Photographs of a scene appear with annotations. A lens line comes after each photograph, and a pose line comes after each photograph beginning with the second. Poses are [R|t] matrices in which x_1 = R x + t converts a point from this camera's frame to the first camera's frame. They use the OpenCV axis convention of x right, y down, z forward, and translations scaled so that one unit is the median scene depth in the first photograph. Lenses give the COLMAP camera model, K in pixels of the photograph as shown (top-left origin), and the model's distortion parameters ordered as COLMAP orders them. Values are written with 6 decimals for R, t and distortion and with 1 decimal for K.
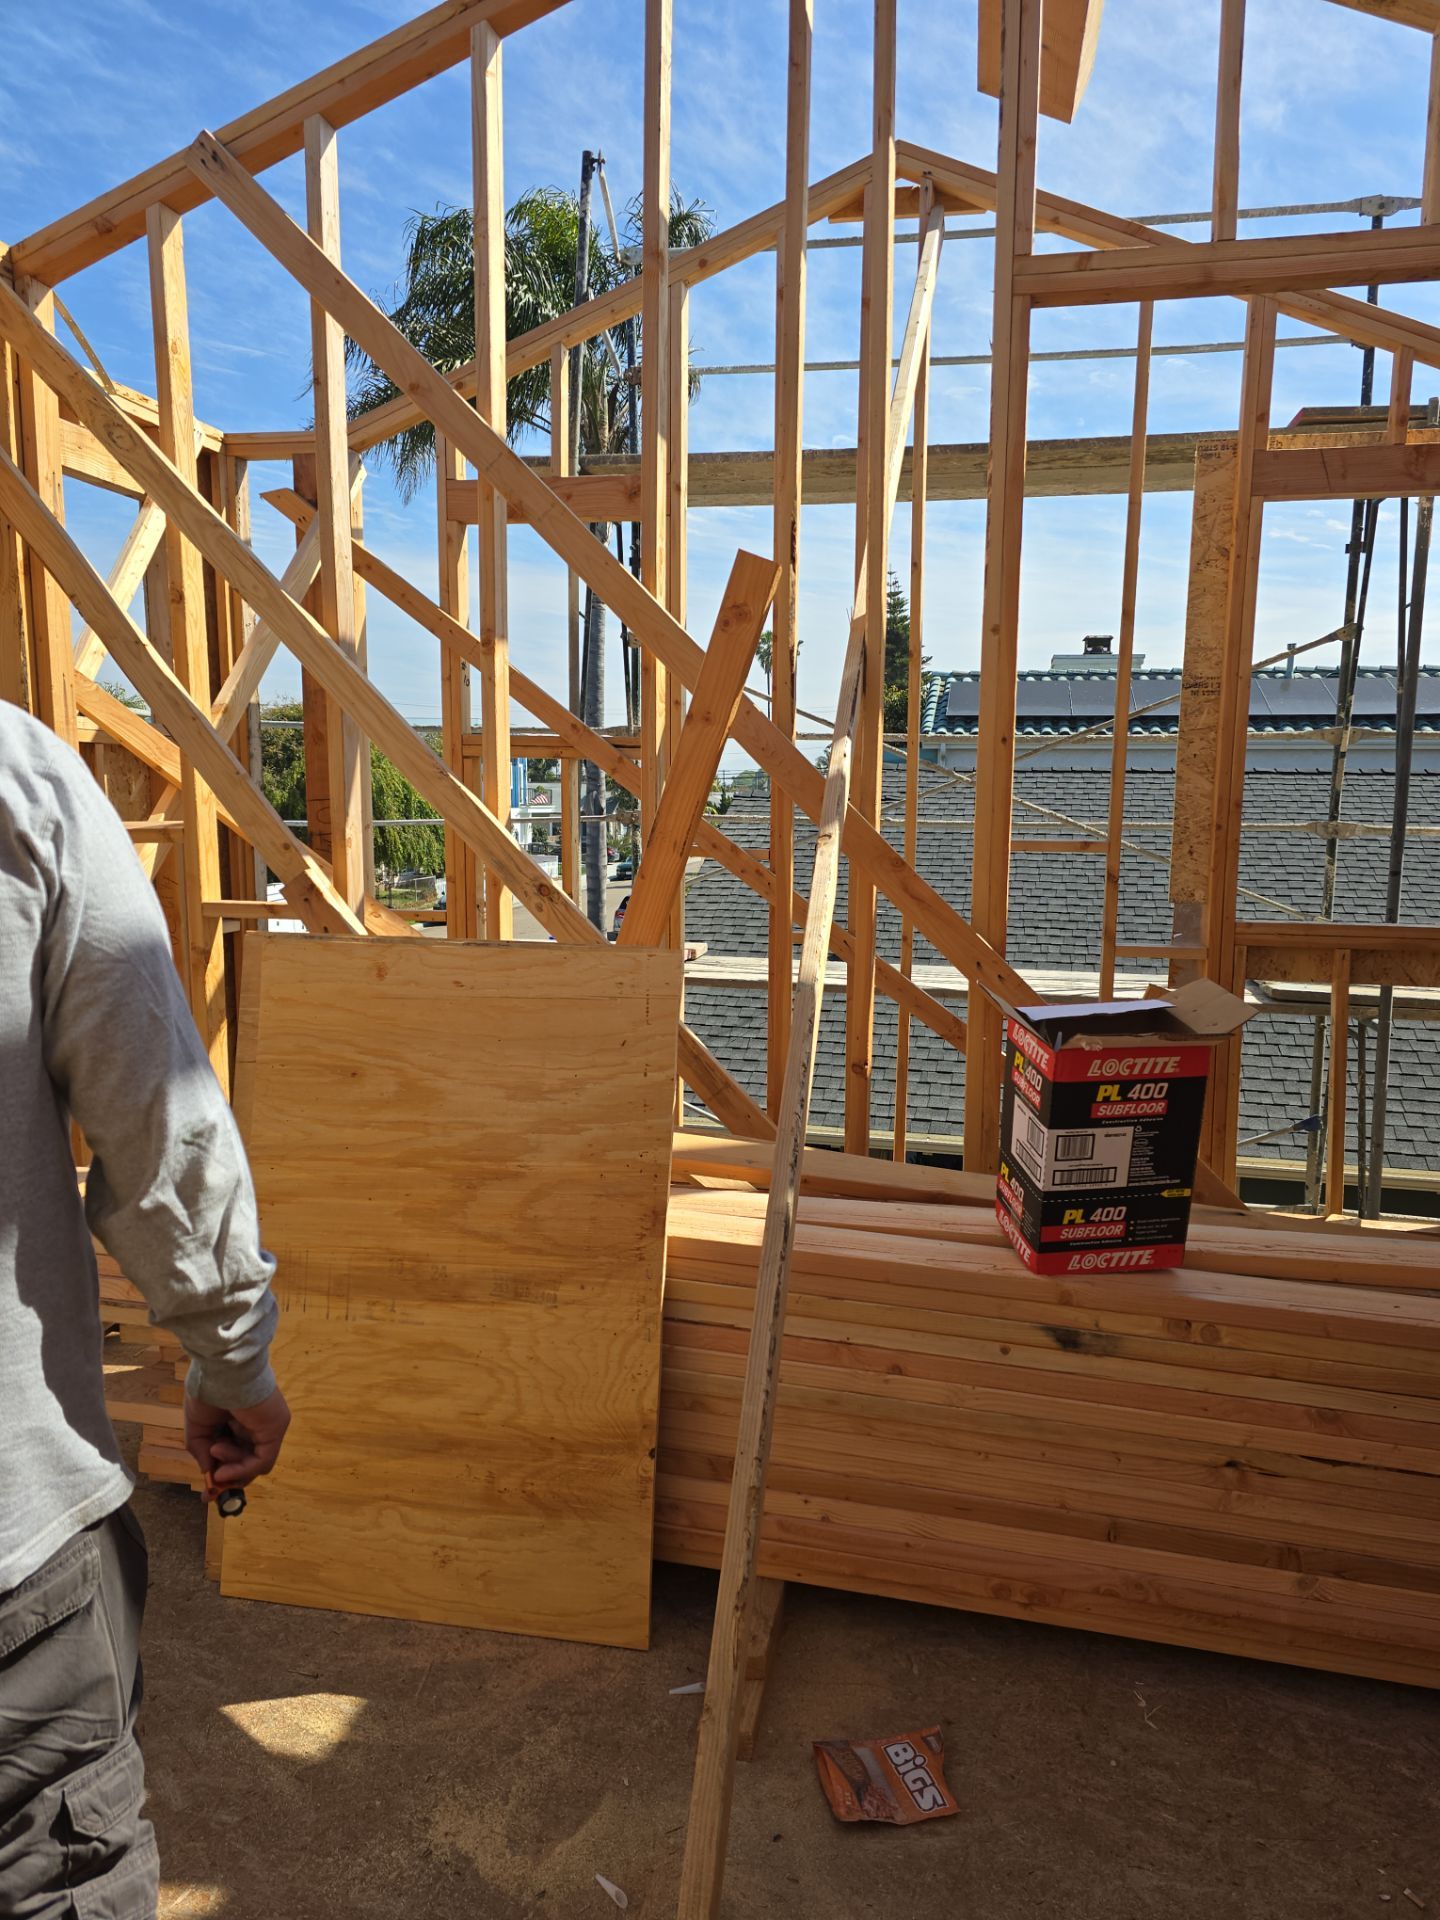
lens RADIAL K [[1288.5, 0, 737.9], [0, 1288.5, 961.7], [0, 0, 1]] dist [0.061367, -0.055666]
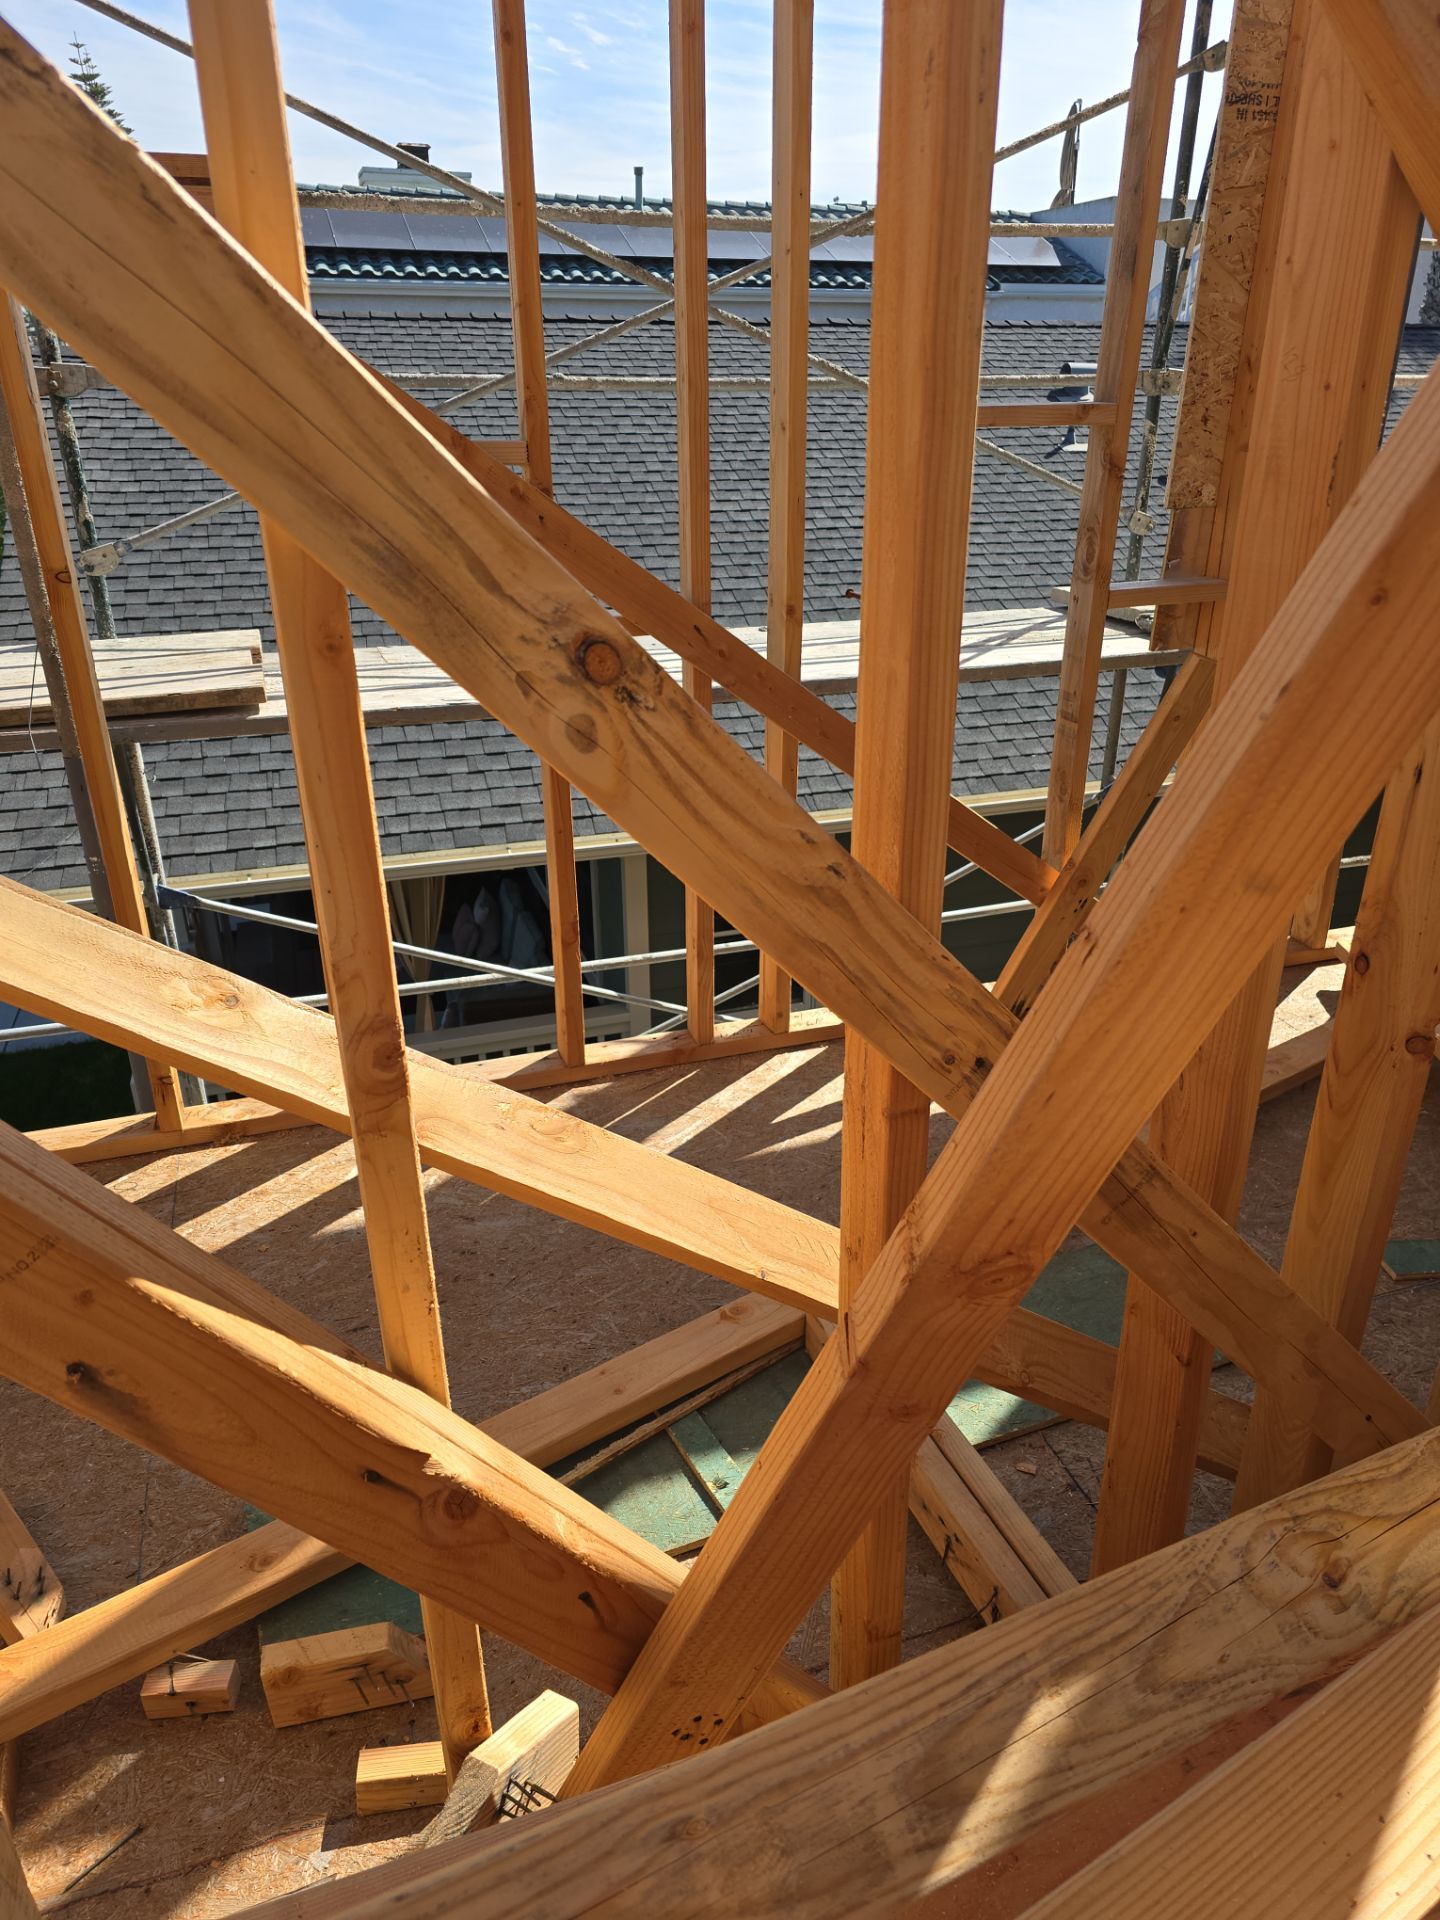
lens RADIAL K [[1288.5, 0, 740.5], [0, 1288.5, 951.5], [0, 0, 1]] dist [0.061367, -0.055666]
pose [[0.860500, -0.219955, 0.459520, -0.091424], [0.077017, 0.947792, 0.309449, -0.027959], [-0.503595, -0.230890, 0.832516, 0.280988]]
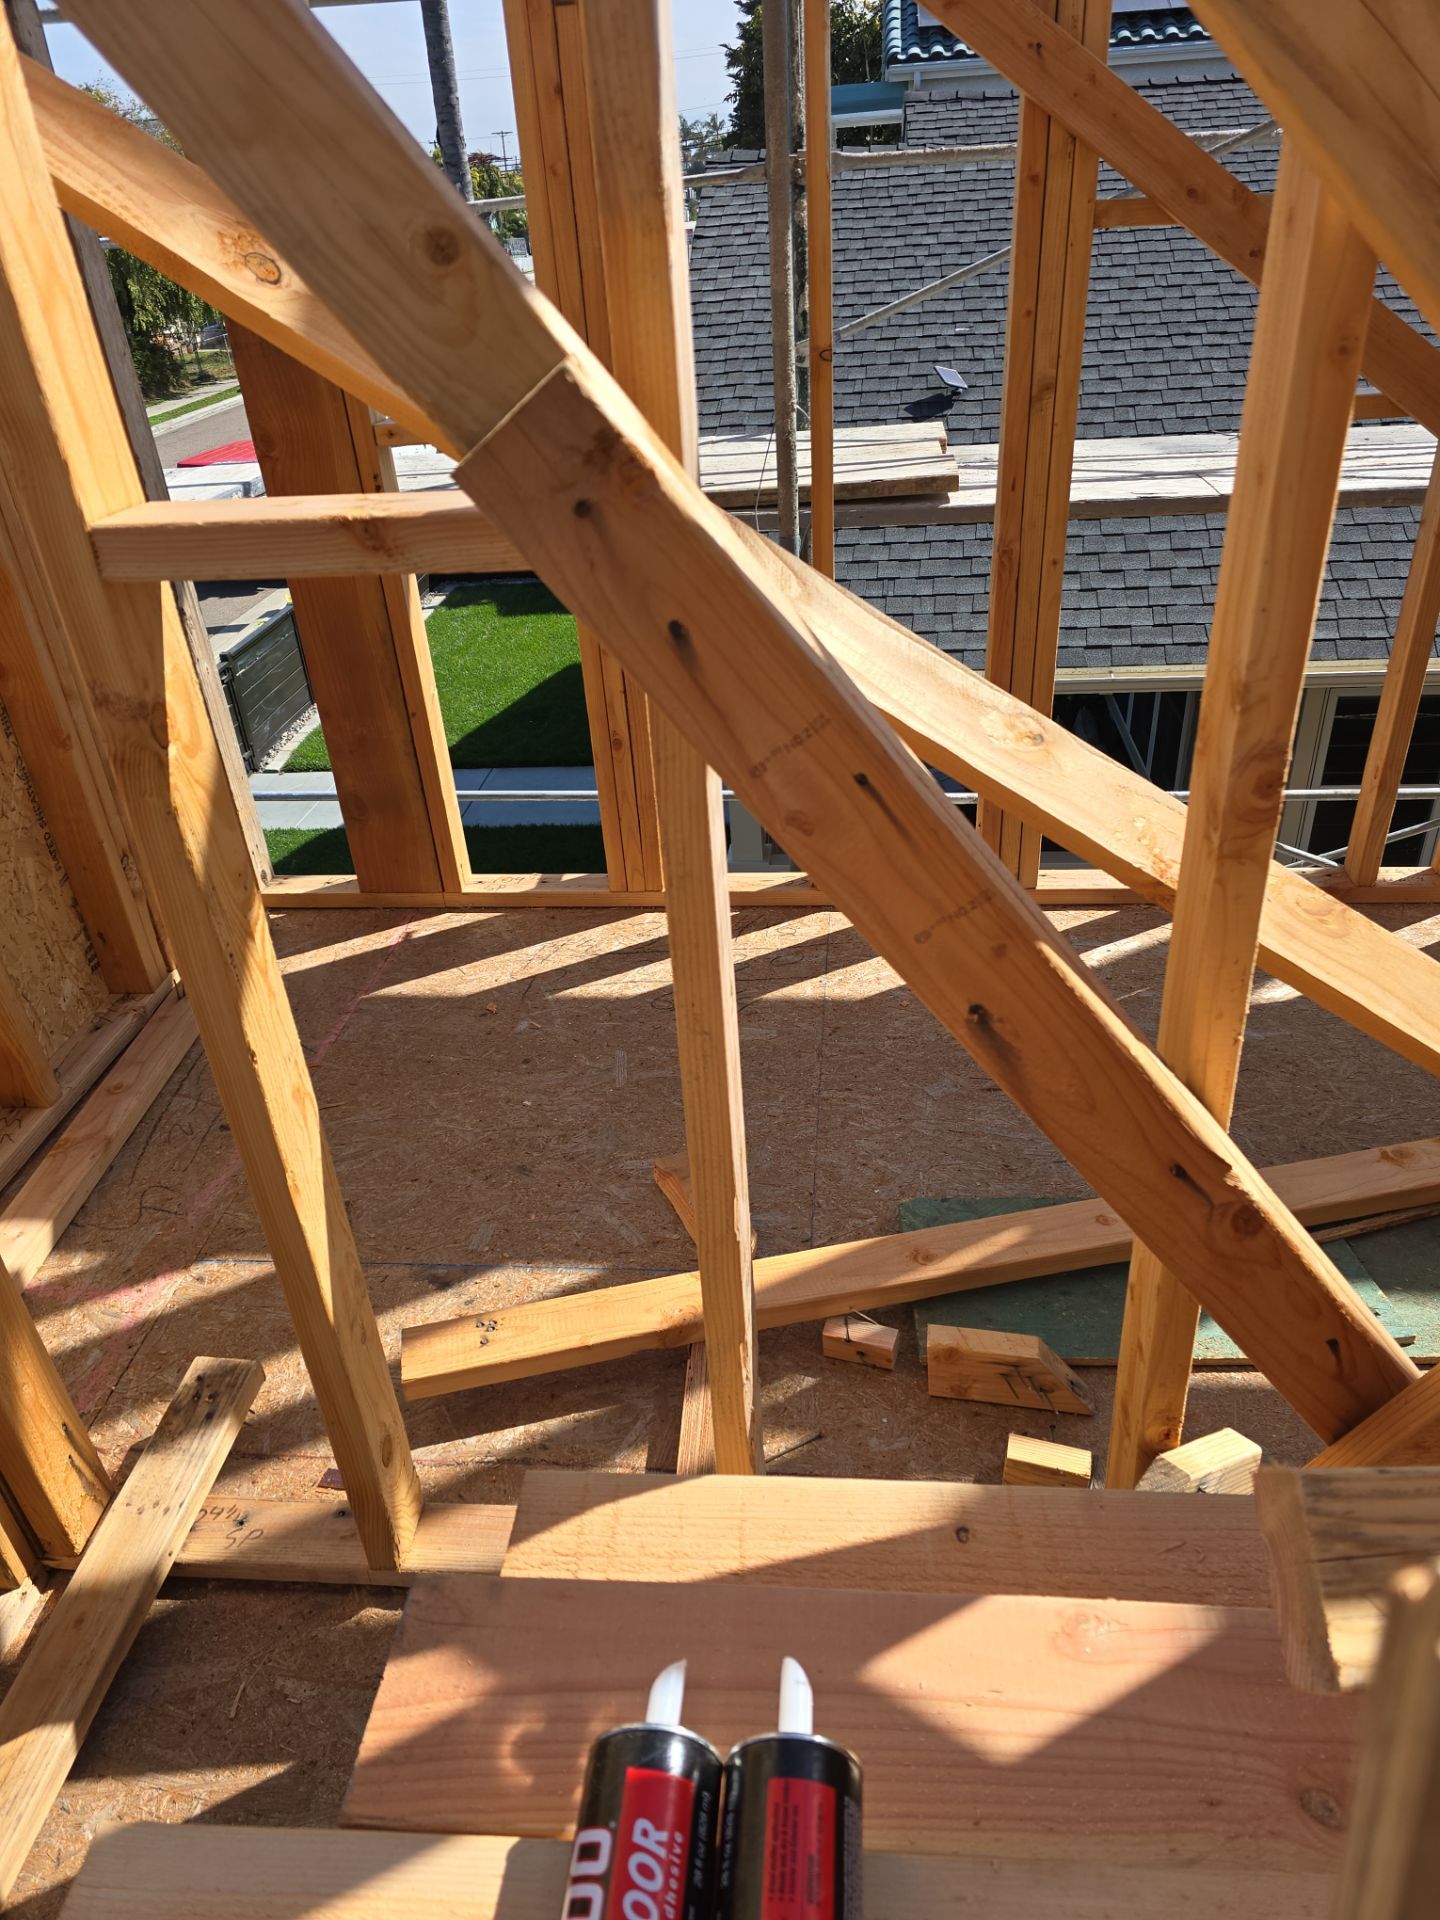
lens RADIAL K [[1288.5, 0, 723.4], [0, 1288.5, 954.5], [0, 0, 1]] dist [0.061367, -0.055666]
pose [[0.991905, -0.114770, 0.054343, -0.121599], [0.084278, 0.915092, 0.394339, -0.023316], [-0.094987, -0.386567, 0.917357, 0.280321]]
